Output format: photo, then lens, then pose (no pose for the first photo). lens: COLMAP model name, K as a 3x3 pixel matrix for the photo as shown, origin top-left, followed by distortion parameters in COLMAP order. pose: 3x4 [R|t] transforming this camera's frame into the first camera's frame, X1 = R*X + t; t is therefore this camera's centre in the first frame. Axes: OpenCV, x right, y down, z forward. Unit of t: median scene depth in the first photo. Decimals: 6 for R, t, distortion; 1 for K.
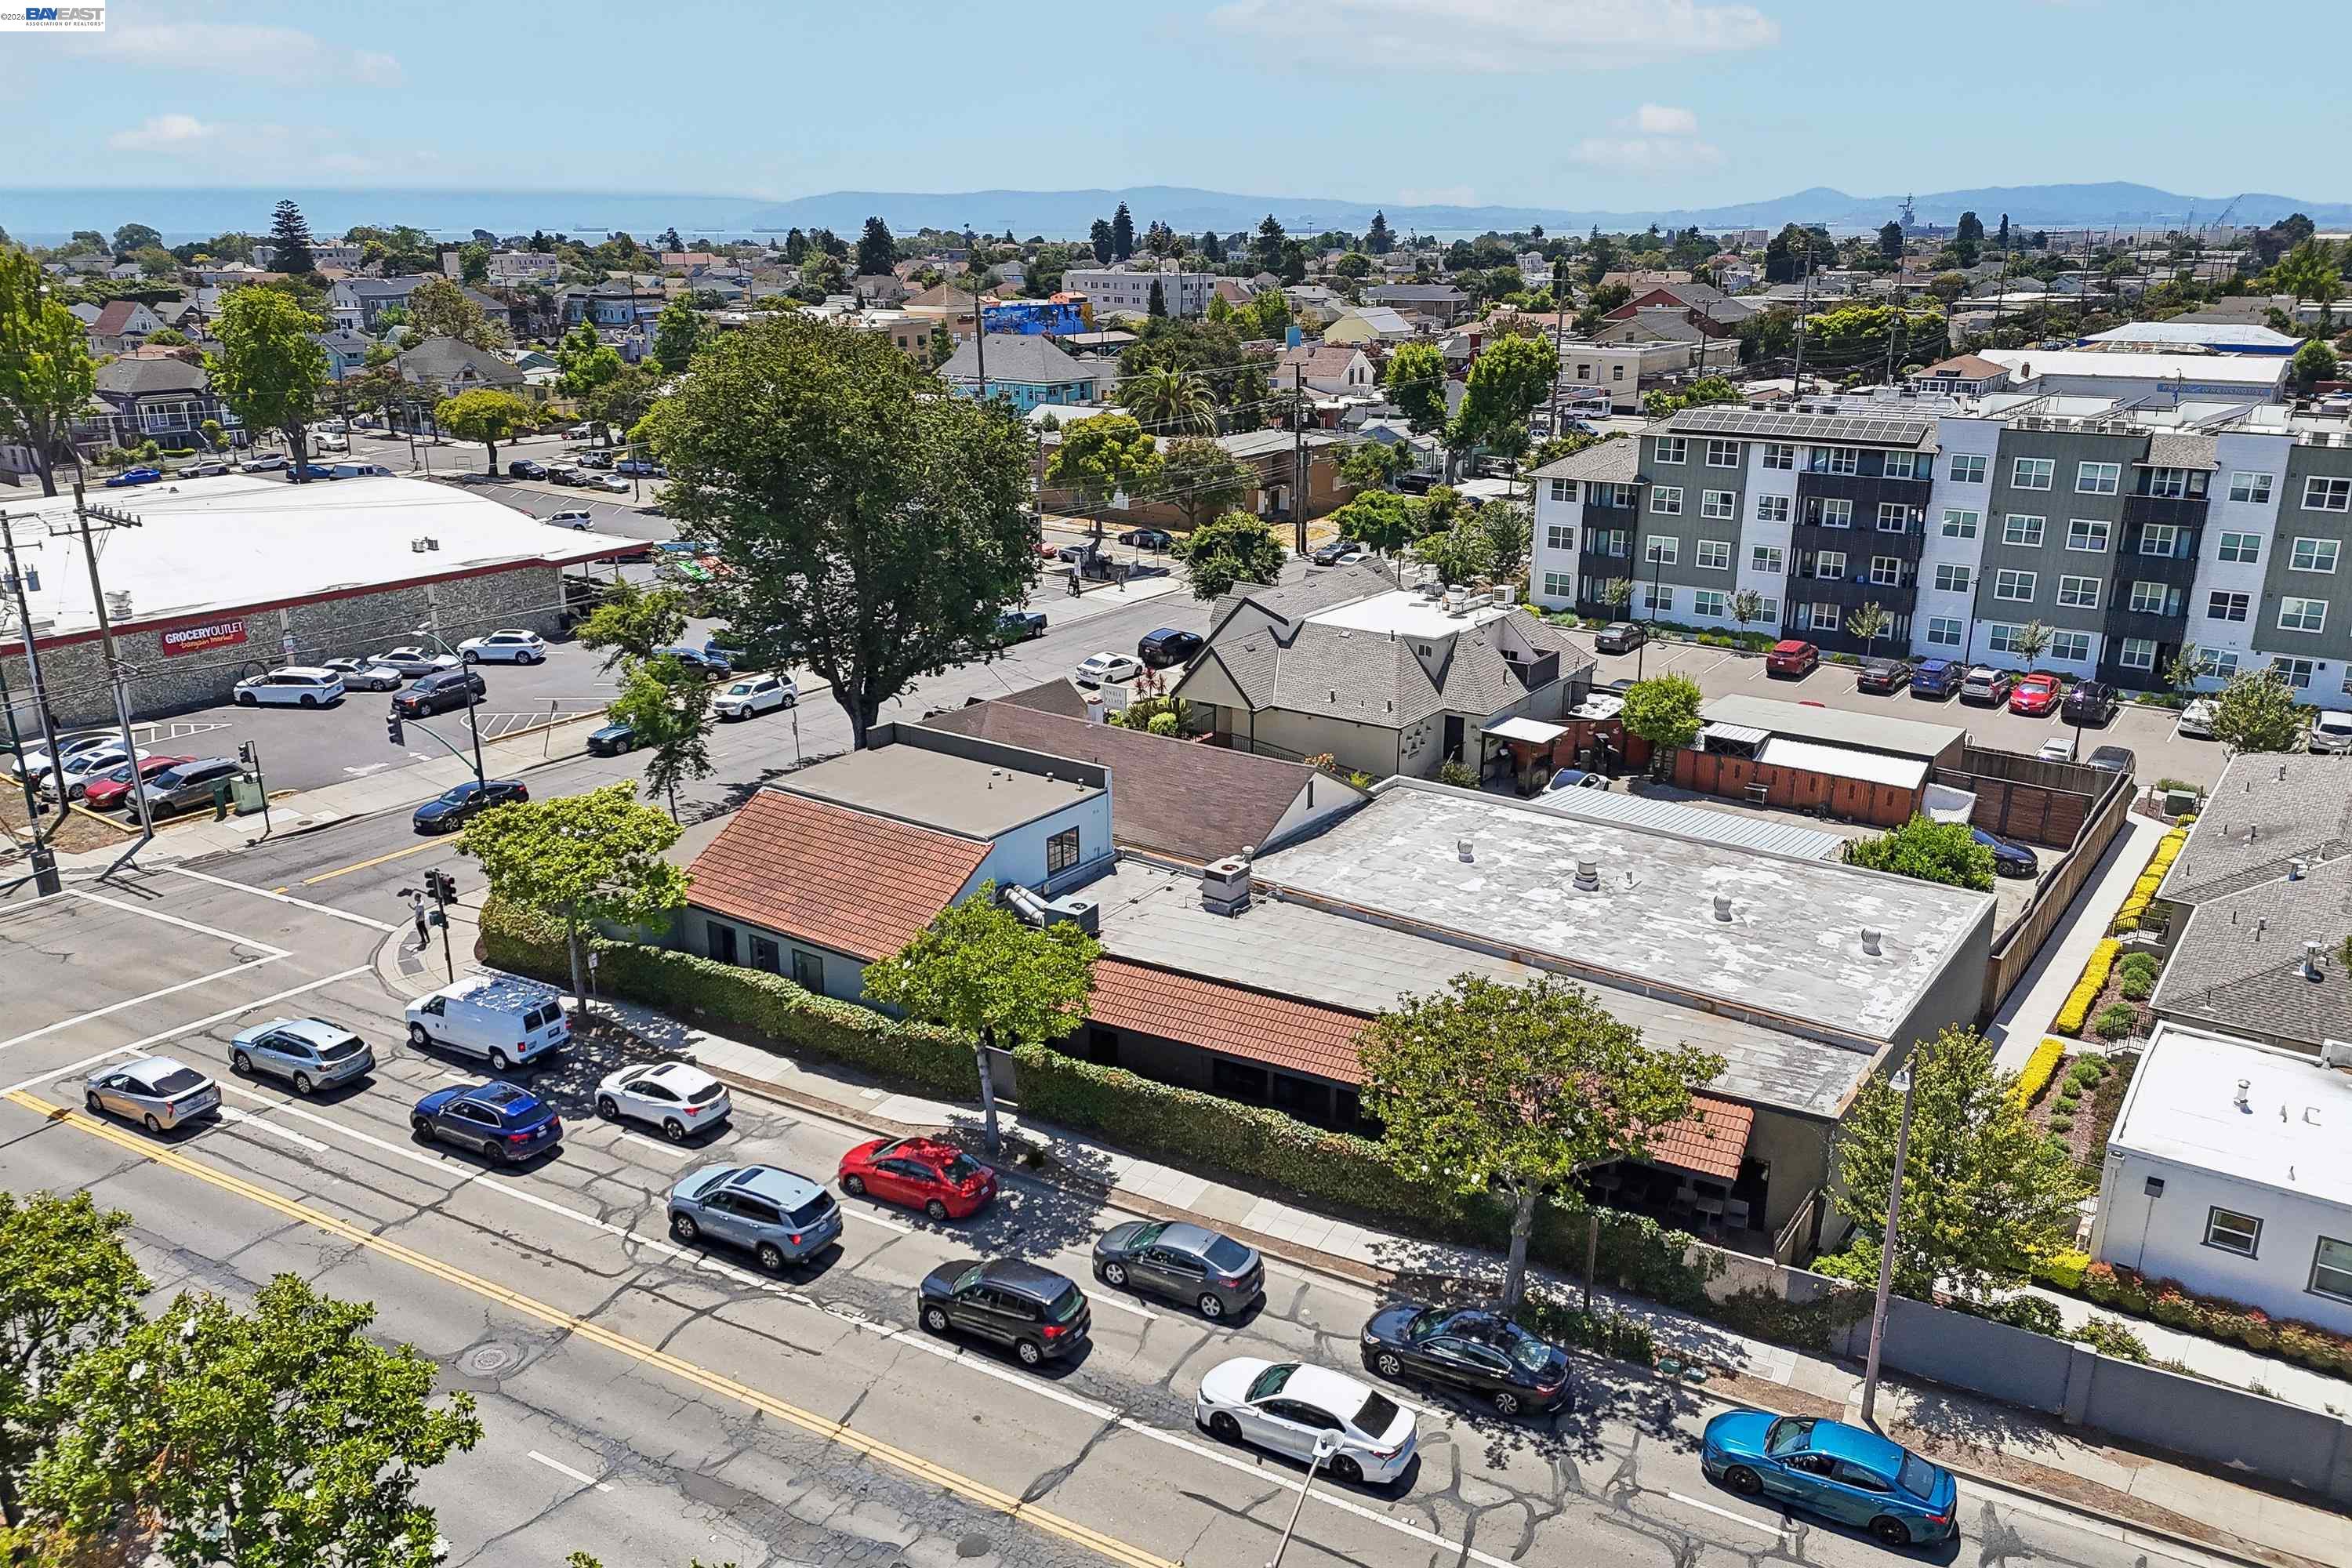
lens RADIAL K [[1707.8, 0, 1173.2], [0, 1707.8, 780.2], [0, 0, 1]] dist [0.055902, -0.049790]
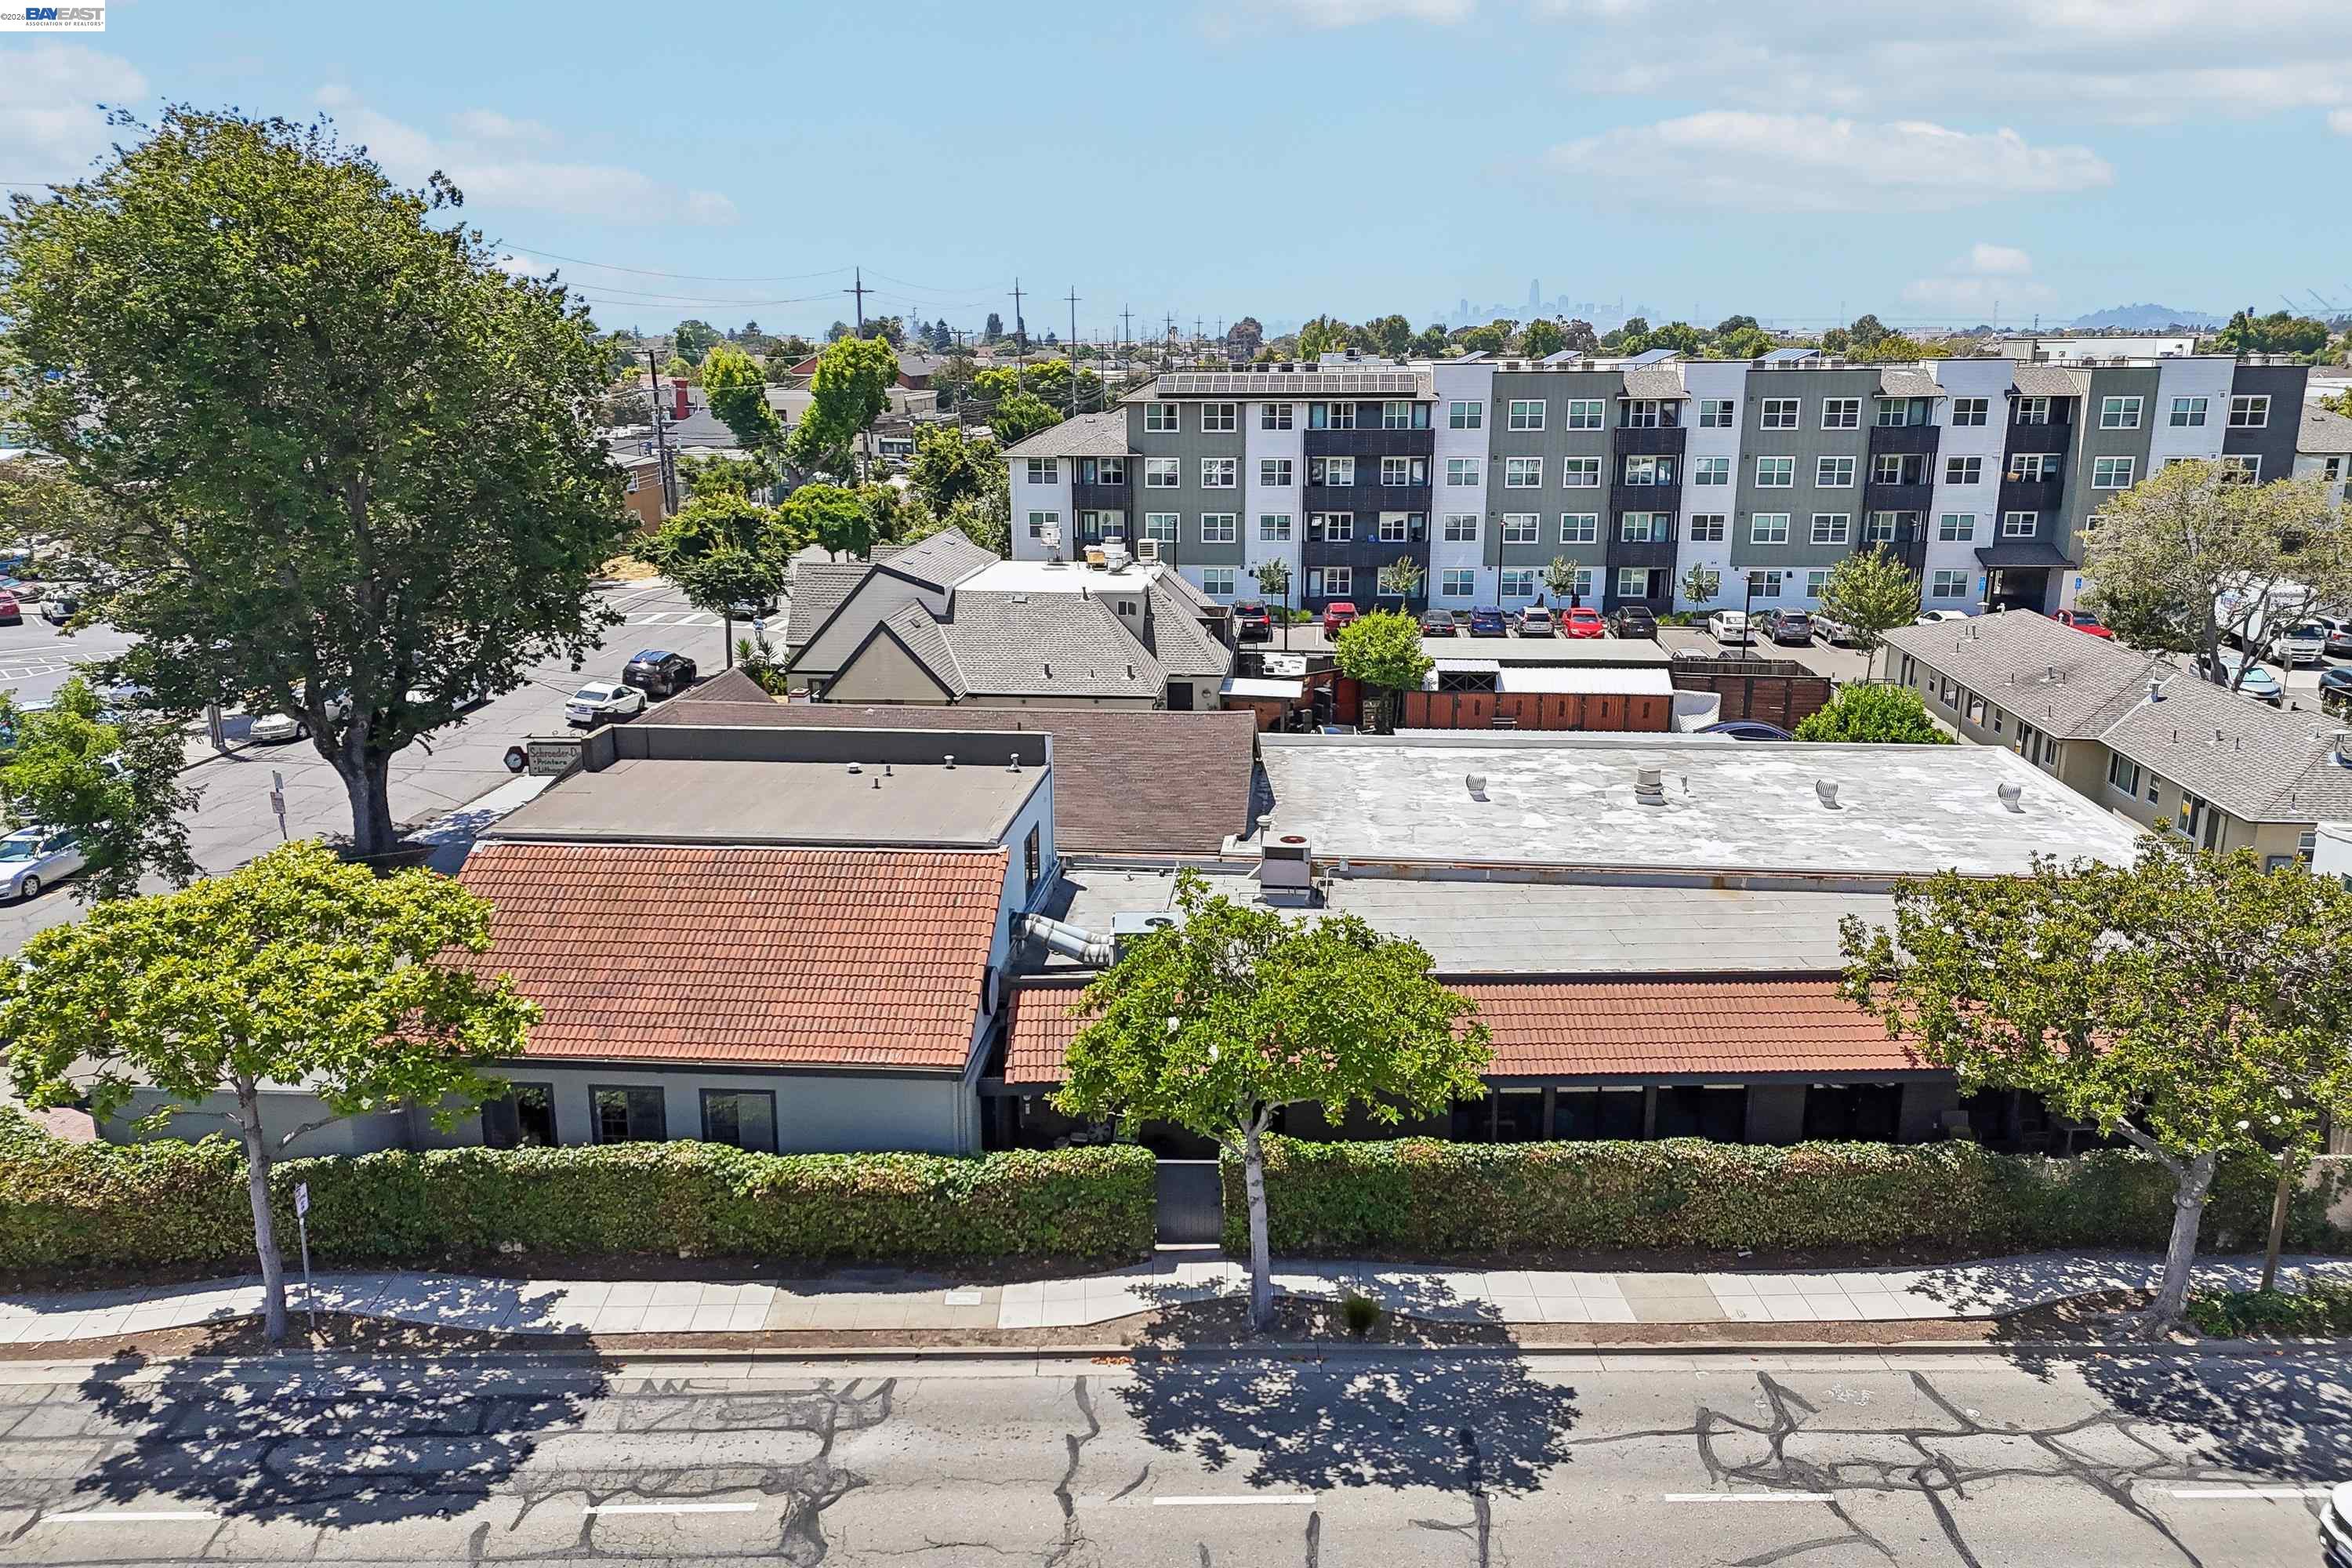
lens RADIAL K [[1707.8, 0, 1174.7], [0, 1707.8, 778.6], [0, 0, 1]] dist [0.055902, -0.049790]
pose [[0.859840, -0.126723, 0.494587, -0.210498], [0.156378, 0.987518, -0.018841, 0.019786], [-0.486026, 0.093543, 0.868924, 0.256397]]
